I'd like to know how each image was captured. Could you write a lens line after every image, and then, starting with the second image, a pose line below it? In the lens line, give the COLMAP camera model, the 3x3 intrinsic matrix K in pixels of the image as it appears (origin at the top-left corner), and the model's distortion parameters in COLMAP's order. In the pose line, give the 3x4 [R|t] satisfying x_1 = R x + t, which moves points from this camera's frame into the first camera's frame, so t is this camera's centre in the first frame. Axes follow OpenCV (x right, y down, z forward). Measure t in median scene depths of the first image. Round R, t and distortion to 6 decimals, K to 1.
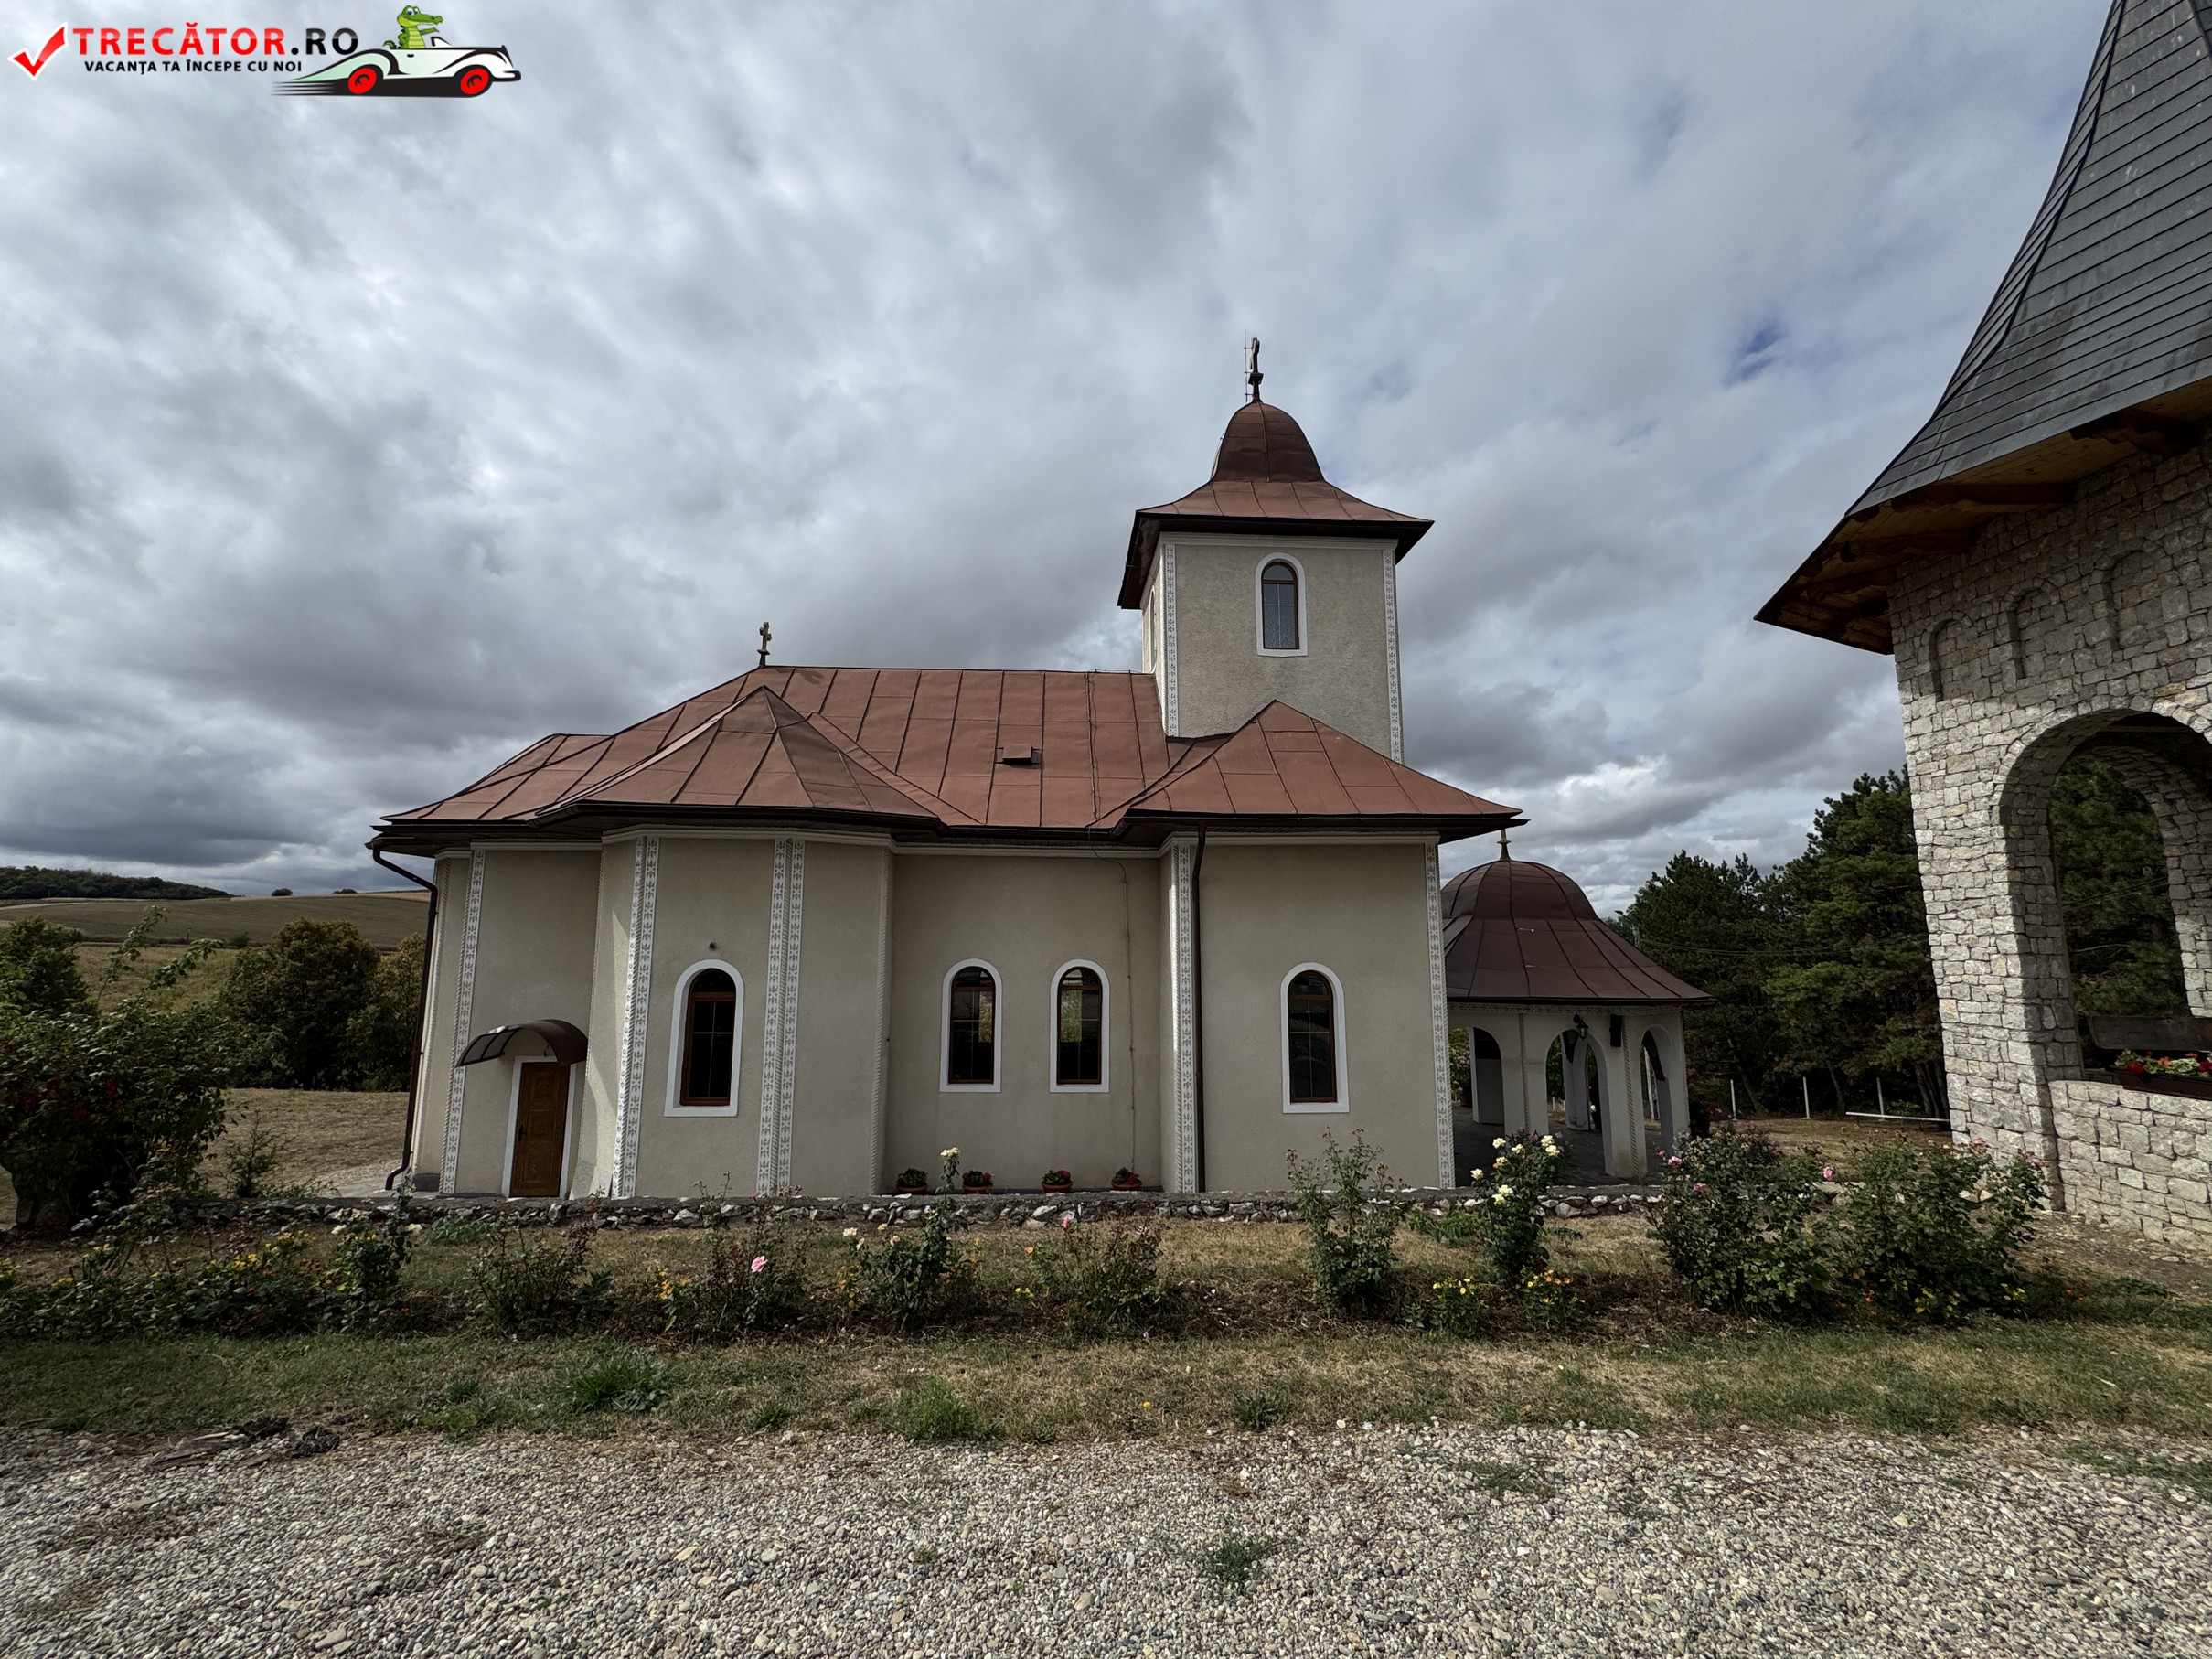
lens RADIAL K [[885.9, 0, 1109.6], [0, 885.9, 831.4], [0, 0, 1]] dist [-0.026212, 0.002776]
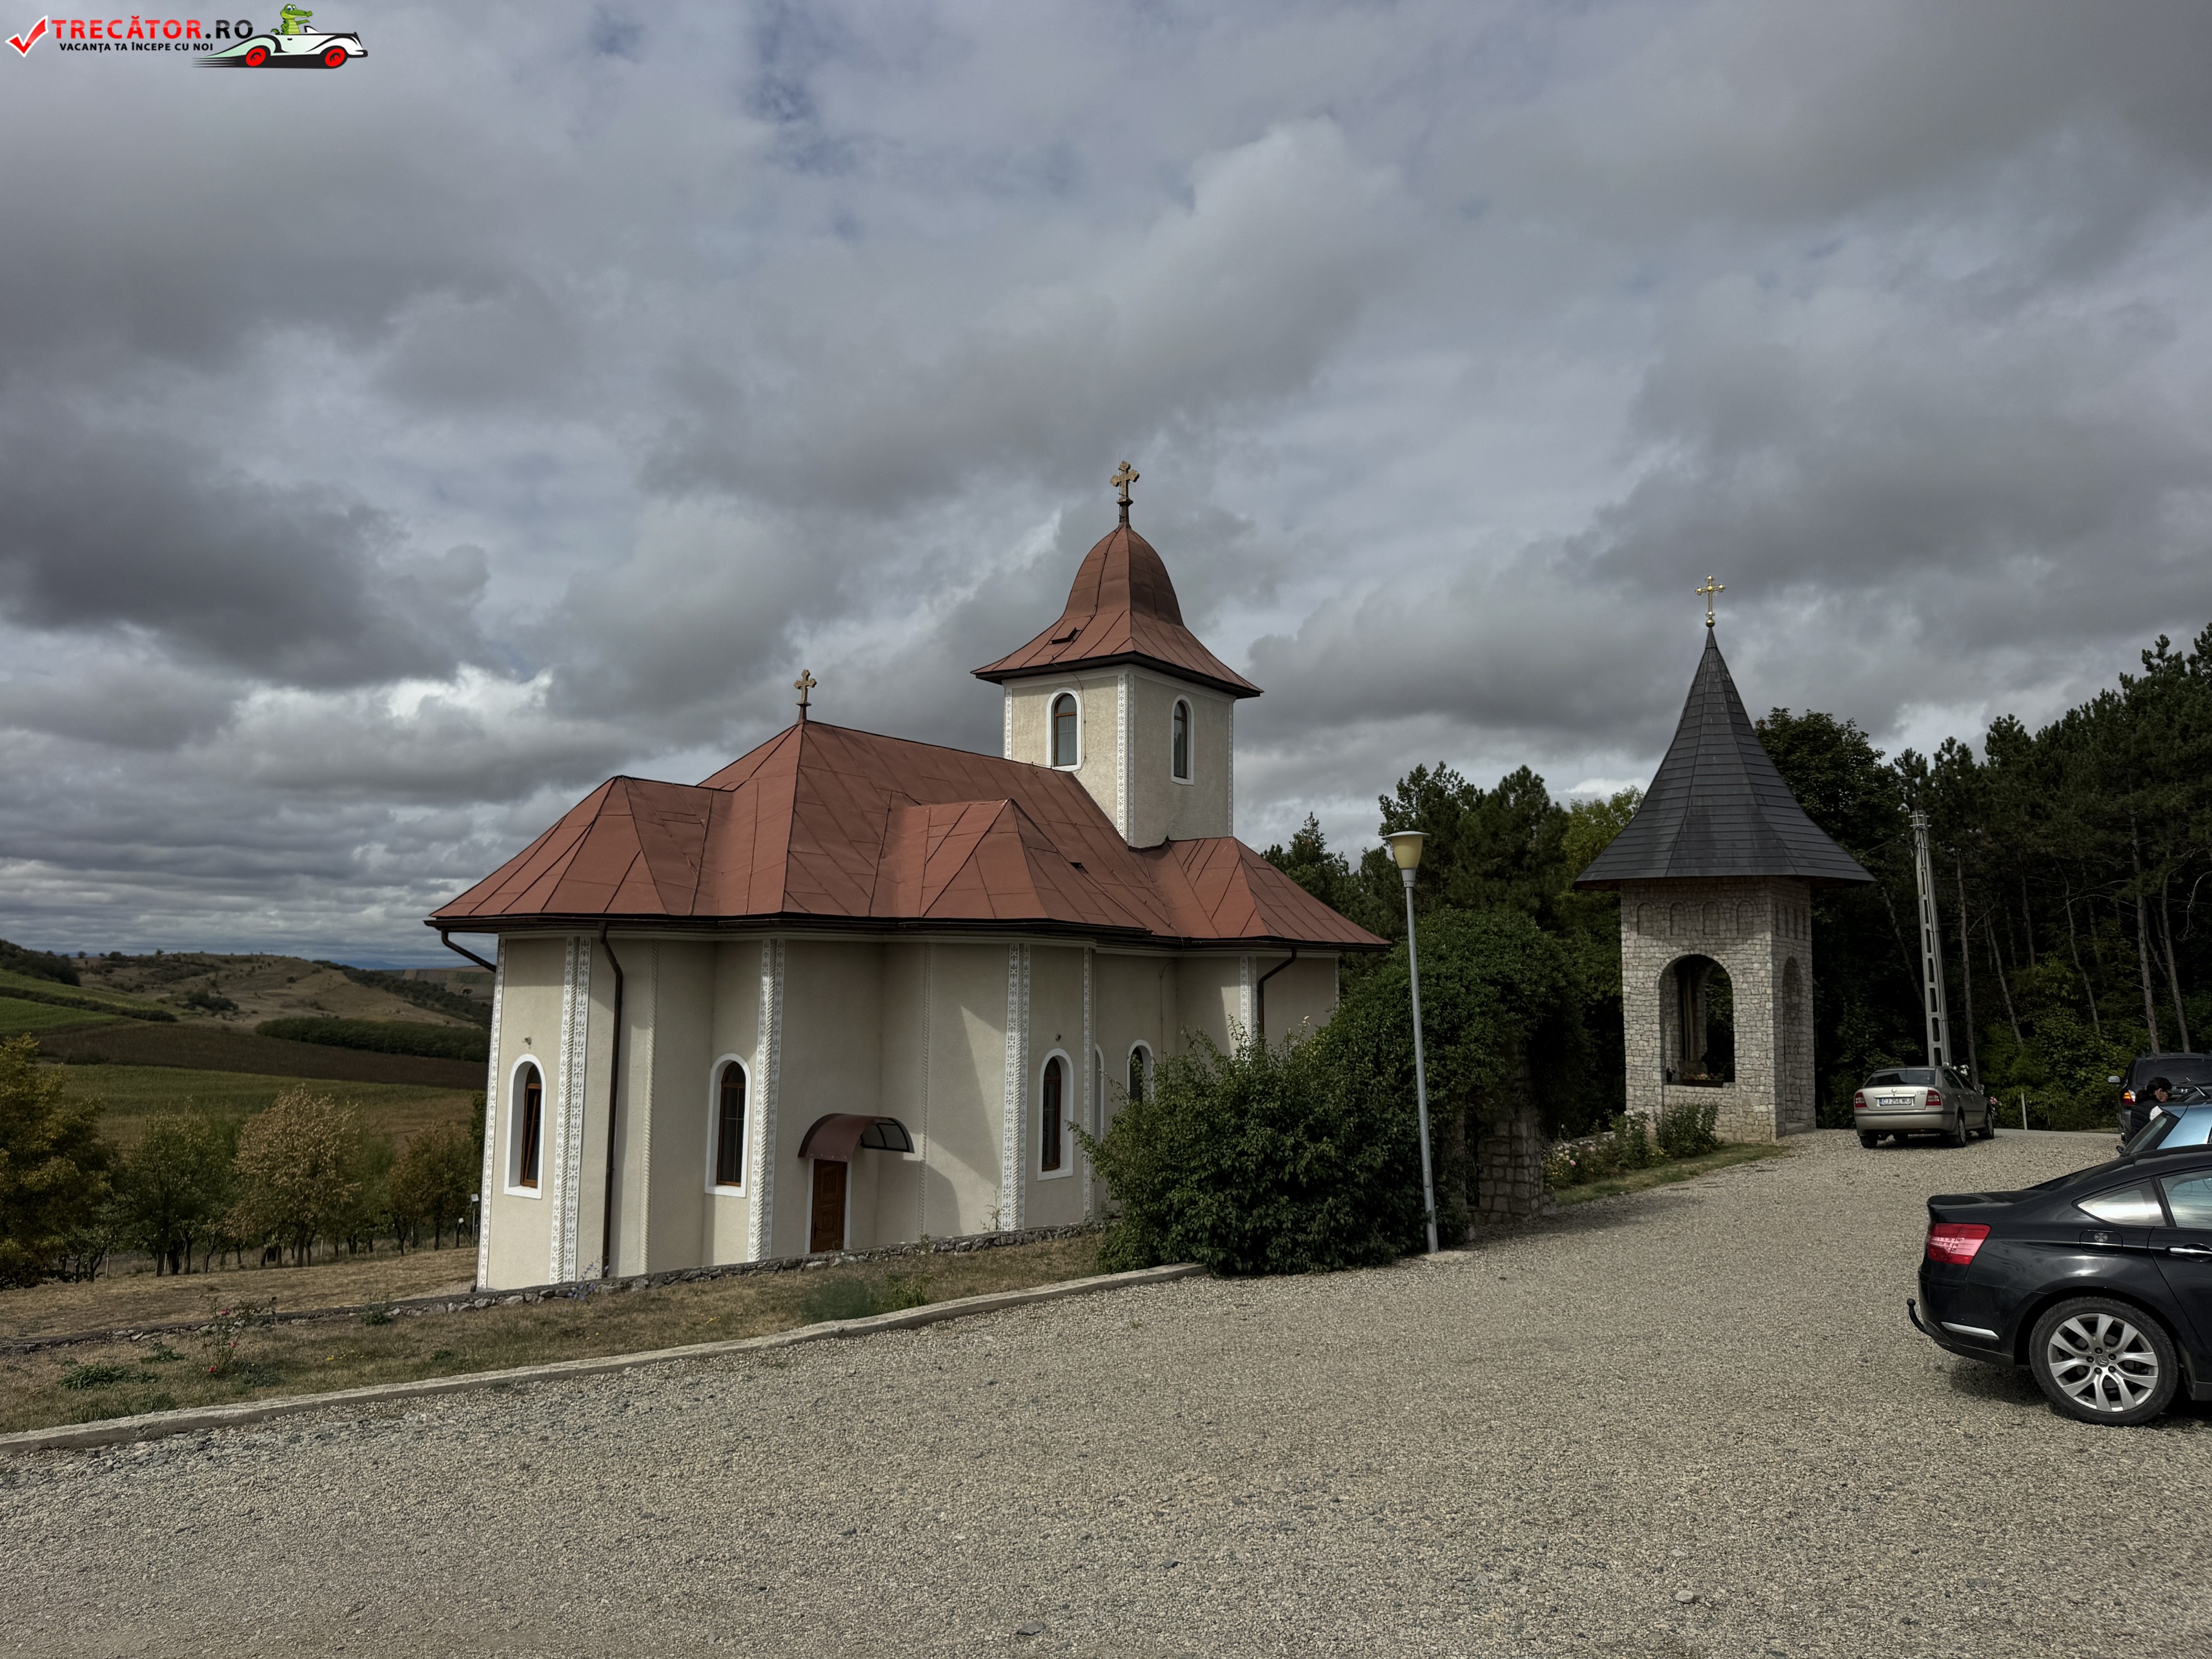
lens RADIAL K [[1560.8, 0, 1102.2], [0, 1560.8, 803.0], [0, 0, 1]] dist [0.032151, -0.039124]
pose [[0.625515, 0.098533, 0.773966, -3.495374], [-0.112305, 0.993034, -0.035658, -0.193149], [-0.772087, -0.064616, 0.632223, -0.616266]]
